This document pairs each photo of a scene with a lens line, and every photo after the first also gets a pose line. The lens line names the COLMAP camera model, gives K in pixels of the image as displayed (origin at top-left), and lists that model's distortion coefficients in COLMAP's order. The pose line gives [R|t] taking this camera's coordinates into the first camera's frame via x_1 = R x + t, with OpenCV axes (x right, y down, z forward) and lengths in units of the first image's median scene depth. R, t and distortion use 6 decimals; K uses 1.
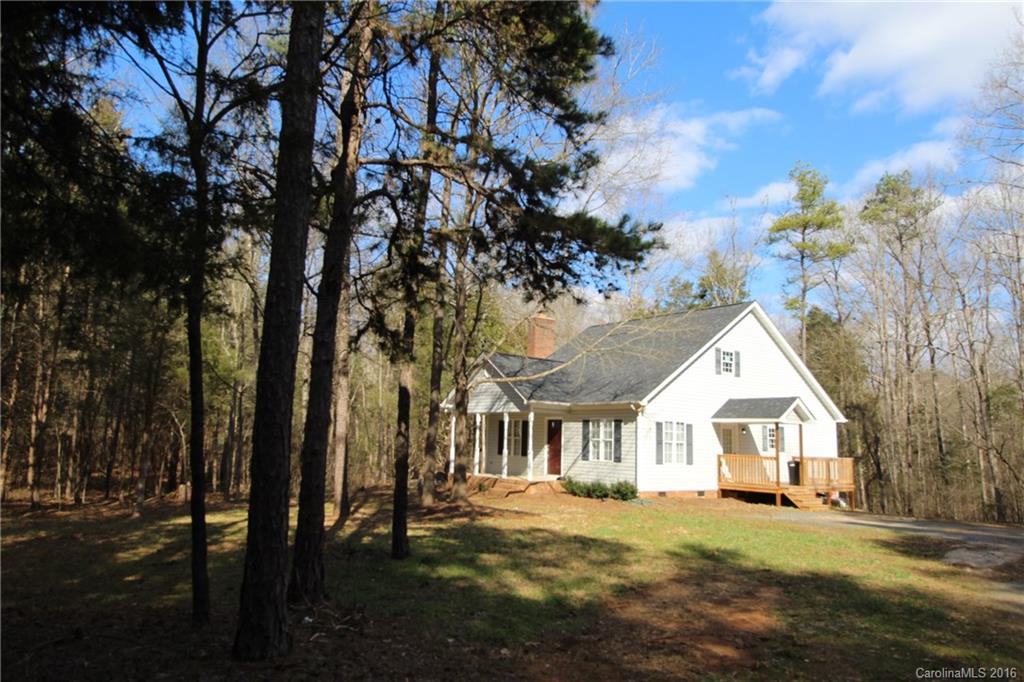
lens RADIAL K [[740.1, 0, 512.0], [0, 740.1, 341.0], [0, 0, 1]] dist [0.042627, -0.000809]
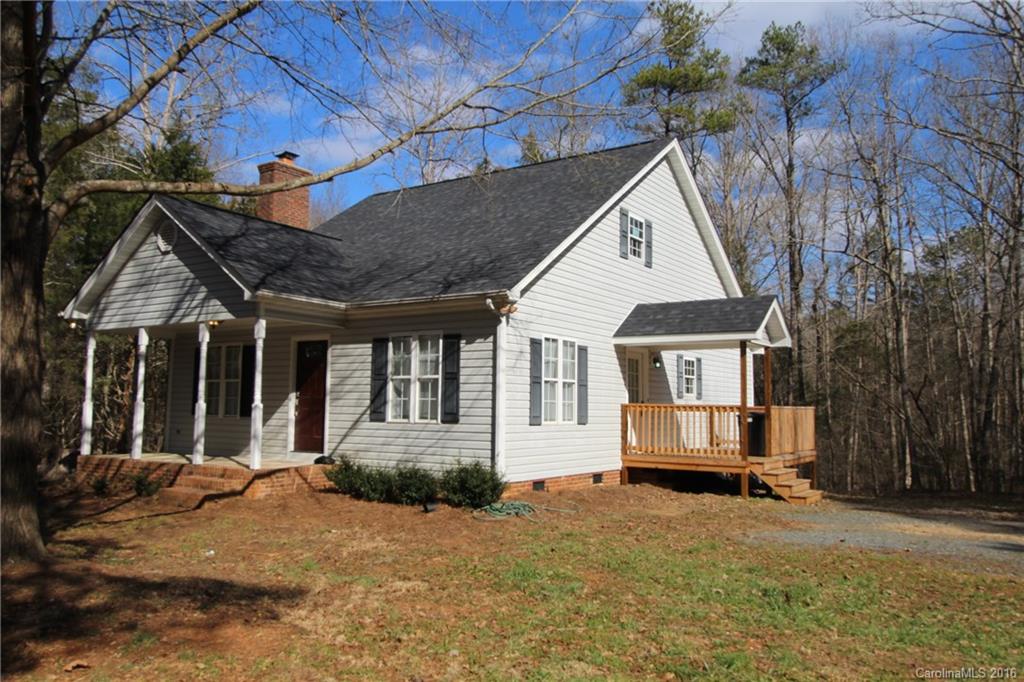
lens RADIAL K [[791.0, 0, 512.0], [0, 791.0, 341.0], [0, 0, 1]] dist [0.028159, -0.000979]
pose [[0.948295, 0.010033, 0.317231, 0.017852], [-0.027995, 0.998249, 0.052115, 0.079493], [-0.316152, -0.058301, 0.946915, 0.486484]]
